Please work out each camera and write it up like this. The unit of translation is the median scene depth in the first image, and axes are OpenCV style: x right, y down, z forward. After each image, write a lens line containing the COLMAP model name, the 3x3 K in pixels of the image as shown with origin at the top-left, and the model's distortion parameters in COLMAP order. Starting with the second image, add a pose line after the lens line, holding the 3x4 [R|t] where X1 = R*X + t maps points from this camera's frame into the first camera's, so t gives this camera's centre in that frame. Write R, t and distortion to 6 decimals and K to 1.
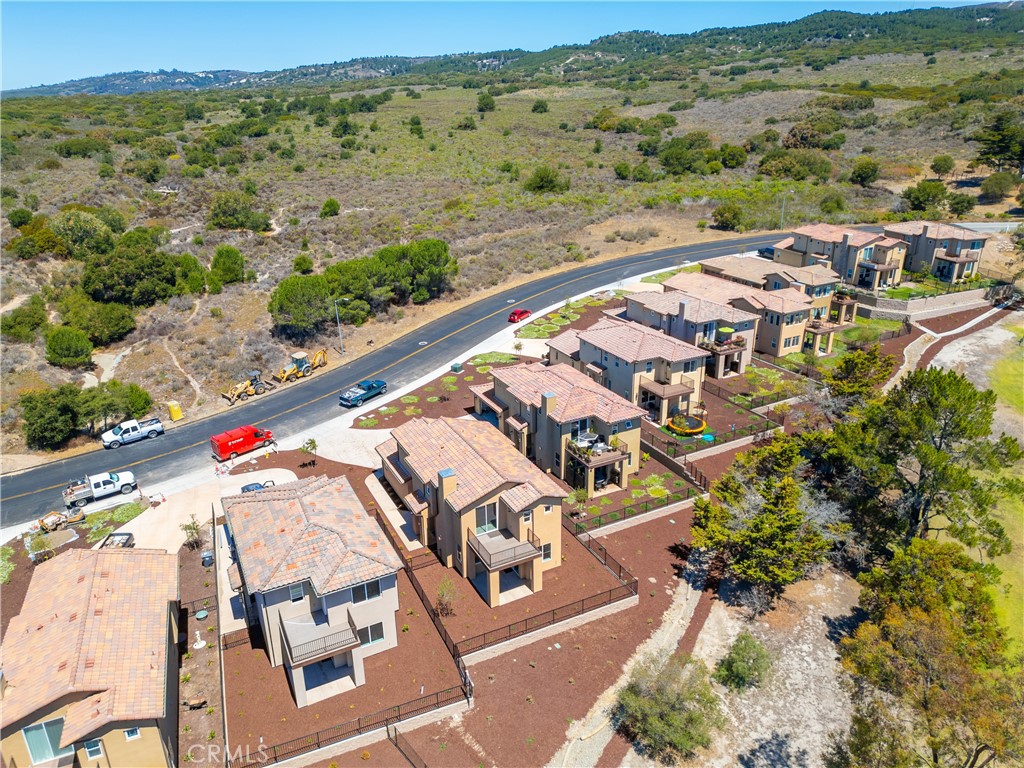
lens RADIAL K [[716.0, 0, 517.6], [0, 716.0, 386.2], [0, 0, 1]] dist [0.069143, -0.065633]
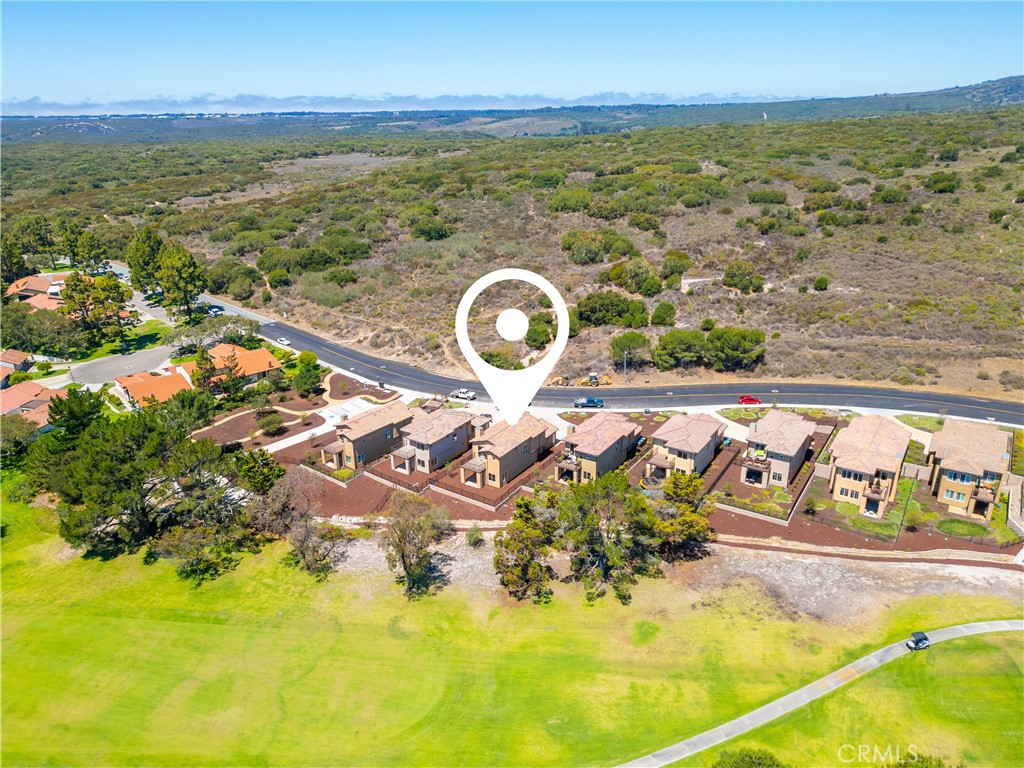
lens RADIAL K [[716.0, 0, 513.4], [0, 716.0, 383.4], [0, 0, 1]] dist [0.069143, -0.065633]
pose [[0.482213, 0.320586, -0.815288, 0.980070], [-0.320360, 0.930710, 0.176491, -0.251190], [0.815377, 0.176079, 0.551503, -0.133864]]
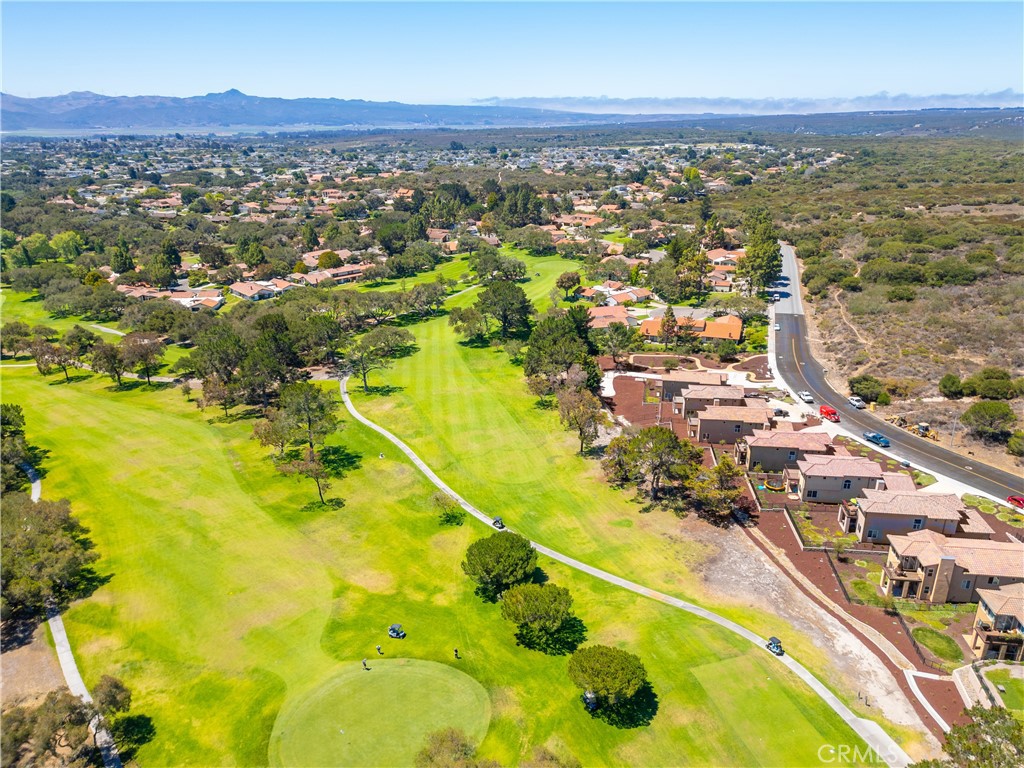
lens RADIAL K [[716.0, 0, 517.6], [0, 716.0, 378.9], [0, 0, 1]] dist [0.069143, -0.065633]
pose [[-0.568482, 0.305036, -0.764056, 1.497423], [-0.291072, 0.794078, 0.533589, -0.744763], [0.769484, 0.525731, -0.362631, 0.755806]]
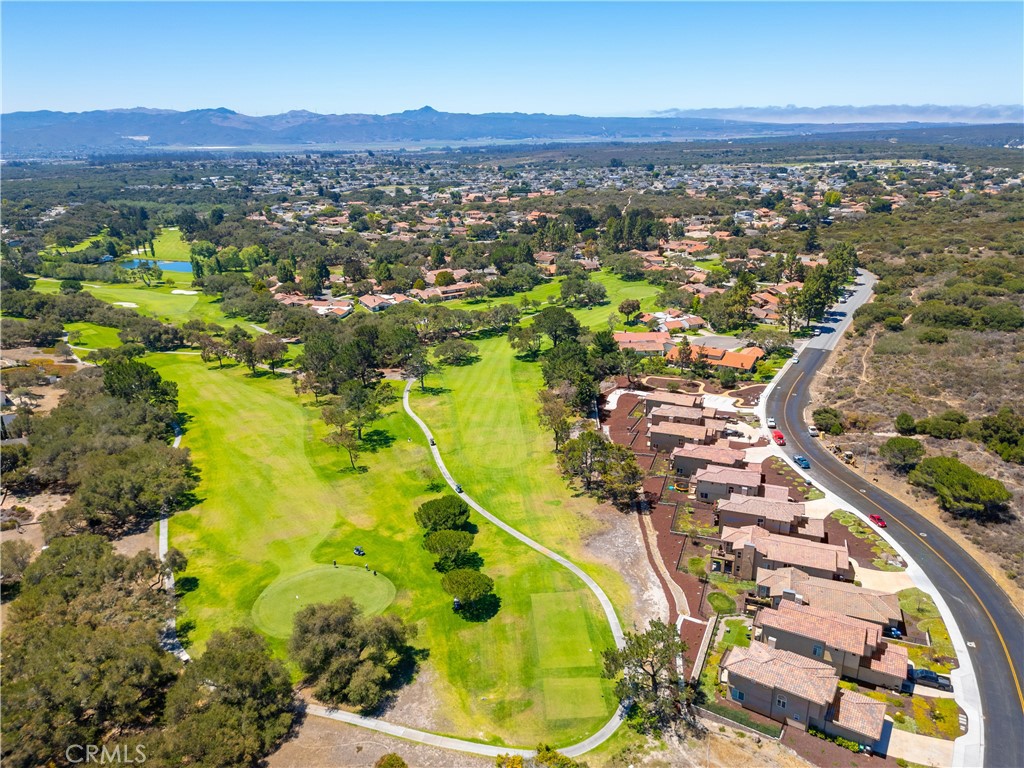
lens RADIAL K [[716.0, 0, 517.7], [0, 716.0, 379.1], [0, 0, 1]] dist [0.069143, -0.065633]
pose [[-0.742200, 0.248234, -0.622510, 1.526061], [-0.223633, 0.783897, 0.579219, -1.114567], [0.631765, 0.569110, -0.526295, 1.268797]]
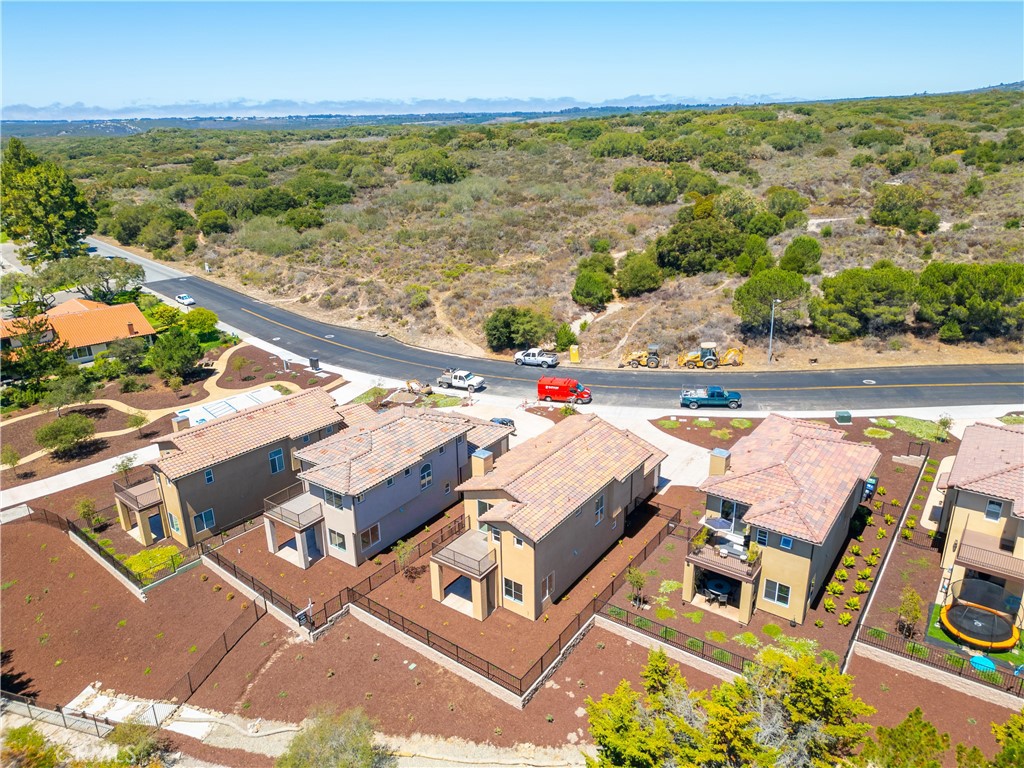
lens RADIAL K [[716.0, 0, 513.0], [0, 716.0, 387.6], [0, 0, 1]] dist [0.069143, -0.065633]
pose [[0.451254, 0.324622, -0.831258, 0.354712], [-0.322671, 0.927821, 0.187168, -0.078518], [0.832018, 0.183763, 0.523429, 0.276243]]
